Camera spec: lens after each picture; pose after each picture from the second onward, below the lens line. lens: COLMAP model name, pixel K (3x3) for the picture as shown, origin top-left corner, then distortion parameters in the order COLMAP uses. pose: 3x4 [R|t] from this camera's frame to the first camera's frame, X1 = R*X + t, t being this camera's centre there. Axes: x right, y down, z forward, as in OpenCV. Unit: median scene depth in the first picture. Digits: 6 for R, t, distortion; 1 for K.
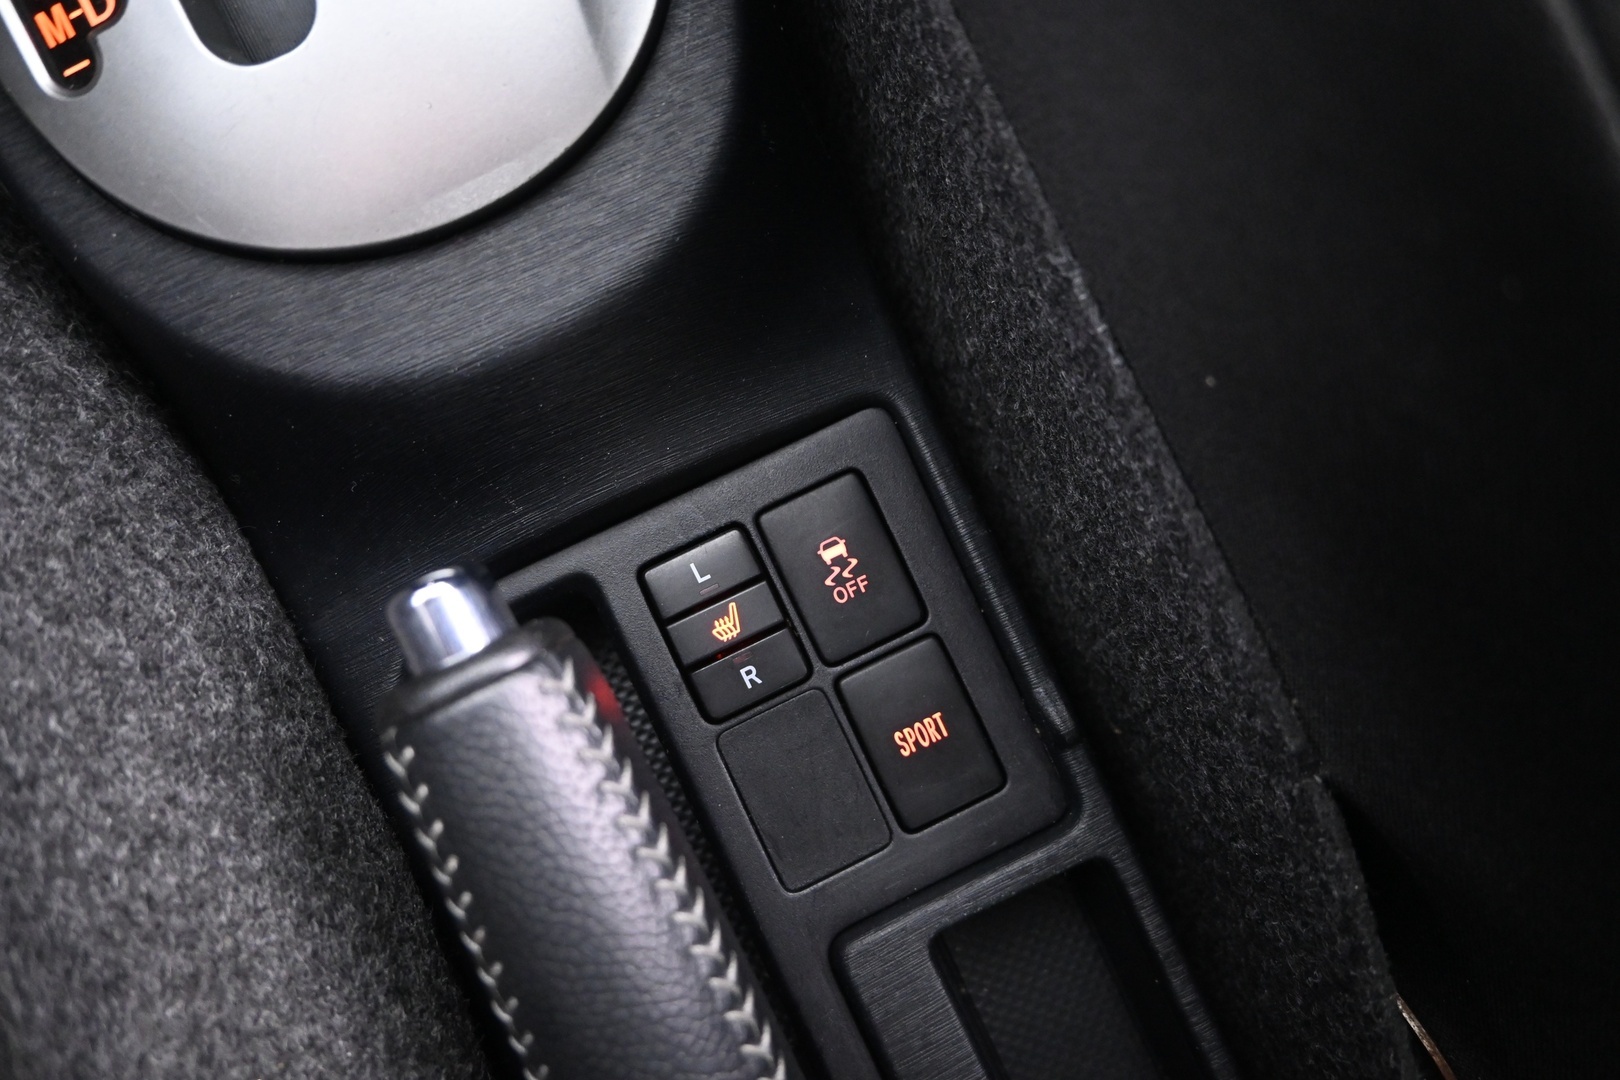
lens RADIAL K [[1108.4, 0, 809.2], [0, 1108.4, 541.5], [0, 0, 1]] dist [-0.004902, 0.008957]
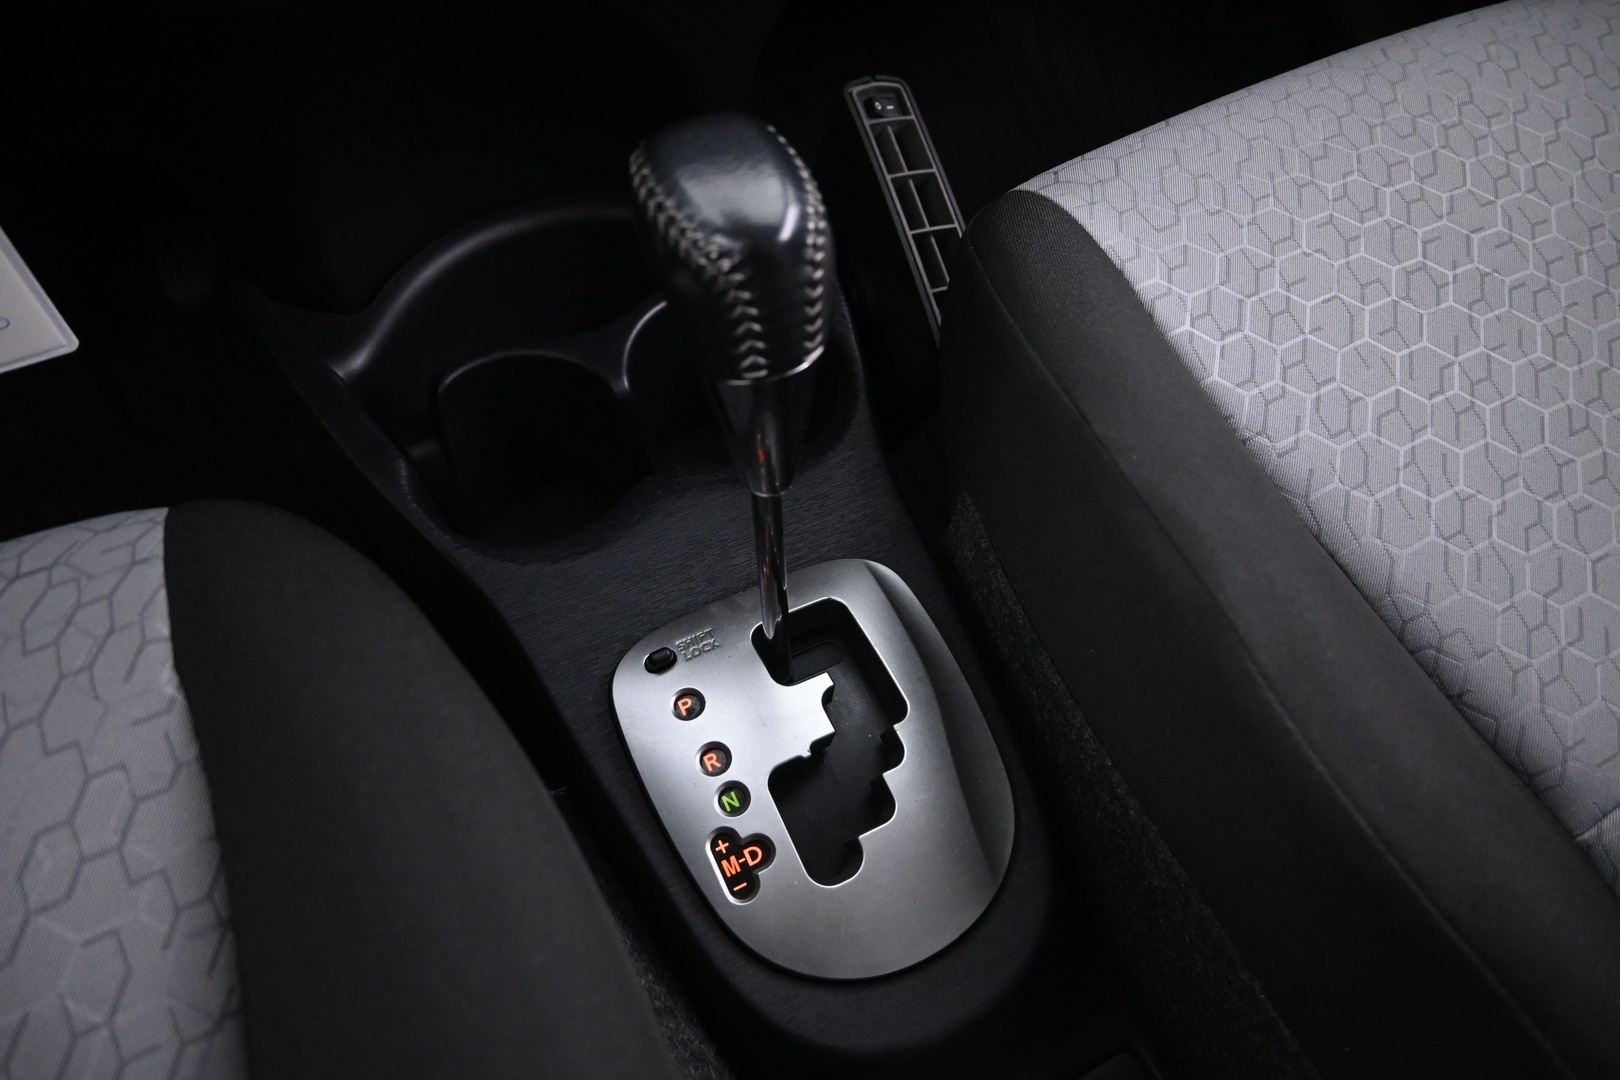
lens RADIAL K [[1108.4, 0, 822.4], [0, 1108.4, 534.6], [0, 0, 1]] dist [-0.004902, 0.008957]
pose [[0.999523, -0.017713, 0.025298, -0.554242], [0.027854, 0.870828, -0.490797, 0.008680], [-0.013336, 0.491268, 0.870906, -1.079210]]
